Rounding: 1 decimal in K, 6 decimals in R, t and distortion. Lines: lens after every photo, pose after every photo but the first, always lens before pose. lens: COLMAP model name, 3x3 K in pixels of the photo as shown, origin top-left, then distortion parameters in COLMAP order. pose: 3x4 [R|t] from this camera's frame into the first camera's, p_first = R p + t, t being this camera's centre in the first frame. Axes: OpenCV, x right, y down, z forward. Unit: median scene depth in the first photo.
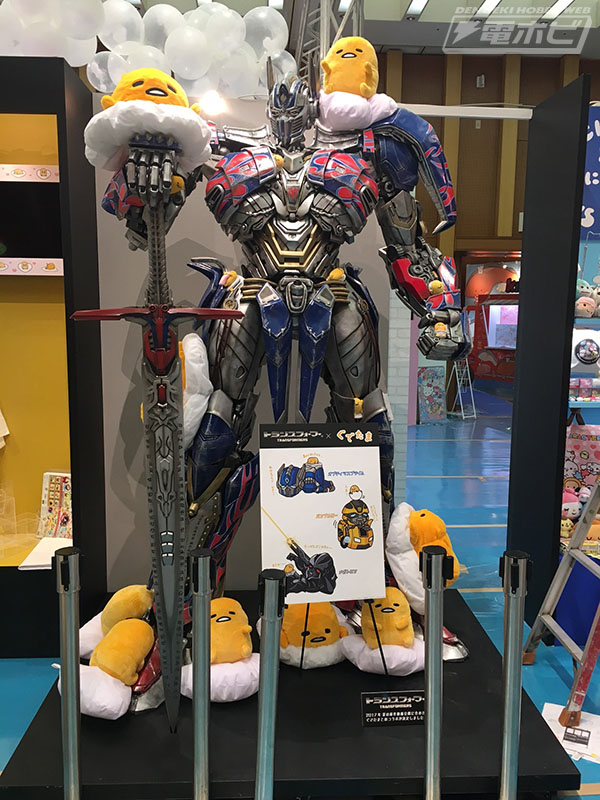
lens RADIAL K [[684.3, 0, 300.0], [0, 684.3, 400.0], [0, 0, 1]] dist [0.096881, -0.128978]
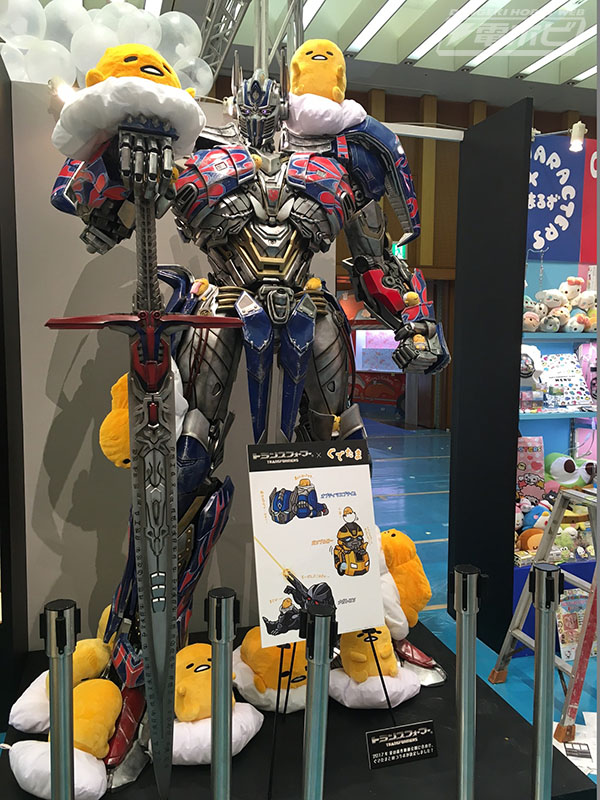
lens RADIAL K [[684.3, 0, 300.0], [0, 684.3, 400.0], [0, 0, 1]] dist [0.096881, -0.128978]
pose [[0.975481, -0.023944, 0.218778, -0.182944], [0.032743, 0.998790, -0.036682, 0.010816], [-0.217635, 0.042946, 0.975085, 0.094391]]
